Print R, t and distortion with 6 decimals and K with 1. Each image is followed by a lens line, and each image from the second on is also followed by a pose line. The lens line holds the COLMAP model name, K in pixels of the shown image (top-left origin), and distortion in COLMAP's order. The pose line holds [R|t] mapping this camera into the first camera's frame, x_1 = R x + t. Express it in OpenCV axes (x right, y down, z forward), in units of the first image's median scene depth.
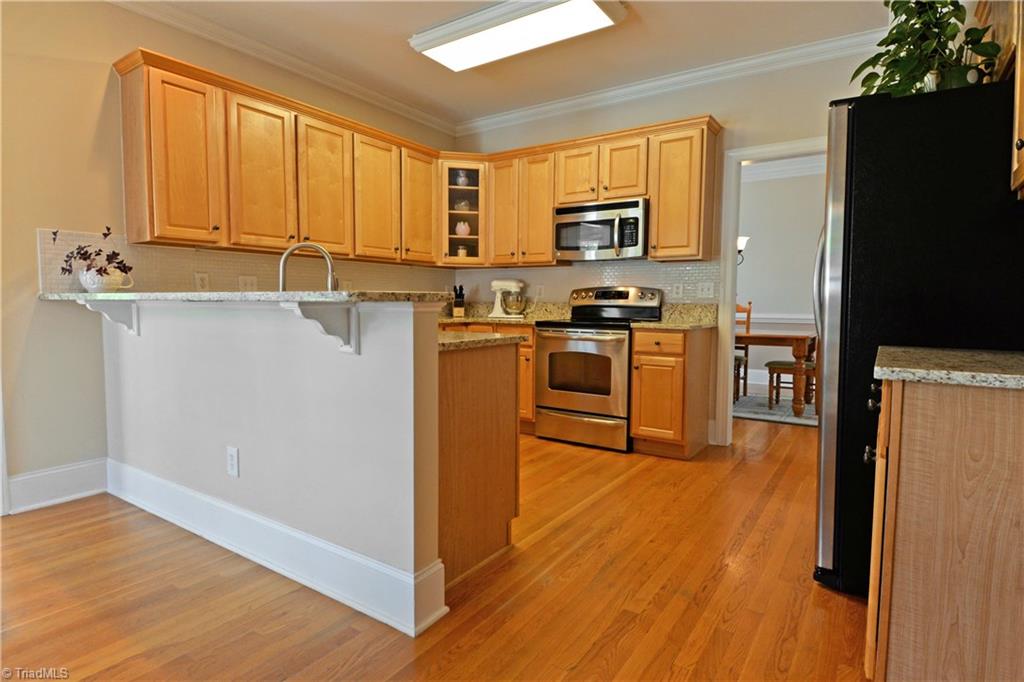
lens RADIAL K [[550.6, 0, 508.3], [0, 550.6, 336.2], [0, 0, 1]] dist [0.038377, -0.040019]
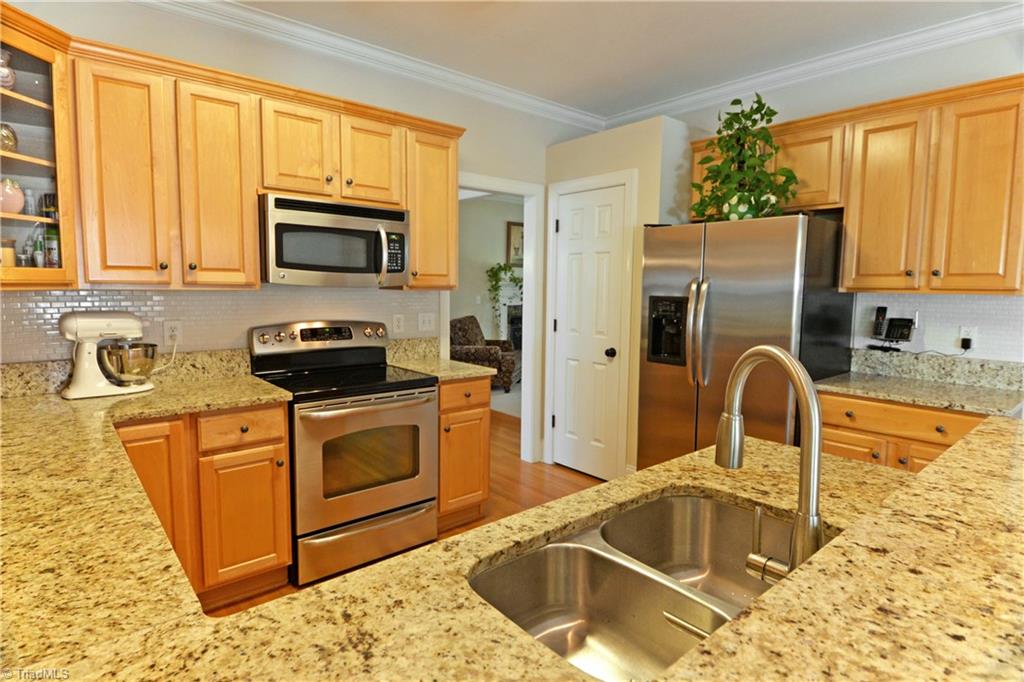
lens RADIAL K [[550.6, 0, 508.3], [0, 550.6, 336.2], [0, 0, 1]] dist [0.038377, -0.040019]
pose [[0.268387, -0.093871, 0.958727, -0.463955], [0.051857, 0.995206, 0.082926, -0.130242], [-0.961914, 0.027461, 0.271968, 0.654842]]
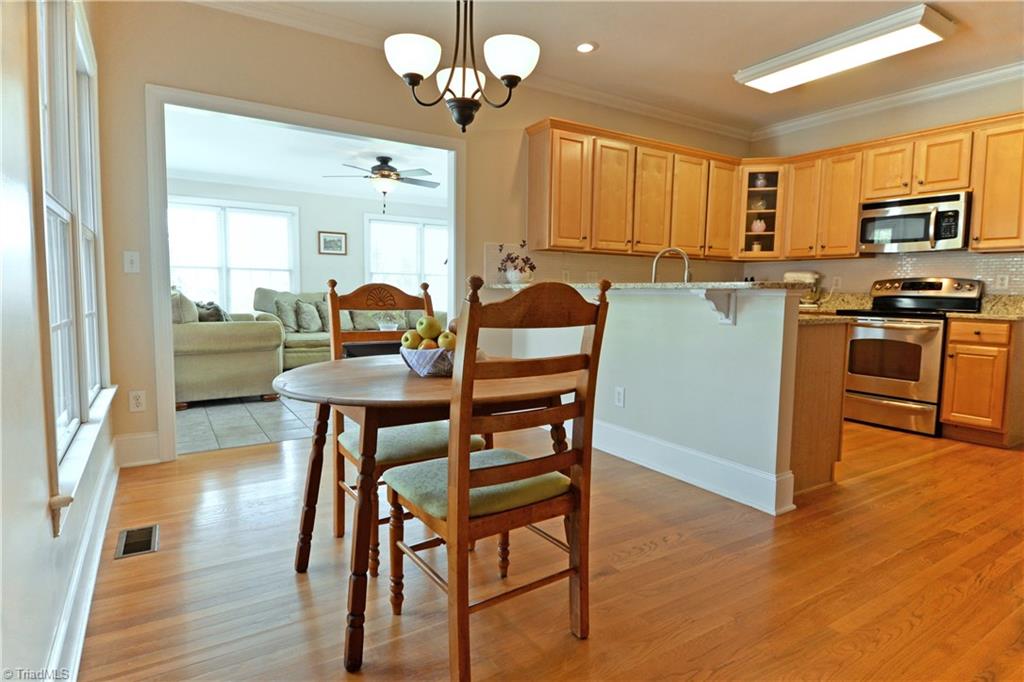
lens RADIAL K [[550.6, 0, 508.3], [0, 550.6, 336.2], [0, 0, 1]] dist [0.038377, -0.040019]
pose [[0.914780, 0.038663, -0.402099, -0.105824], [-0.032685, 0.999230, 0.021720, 0.023222], [0.402629, -0.006726, 0.915339, -0.277721]]
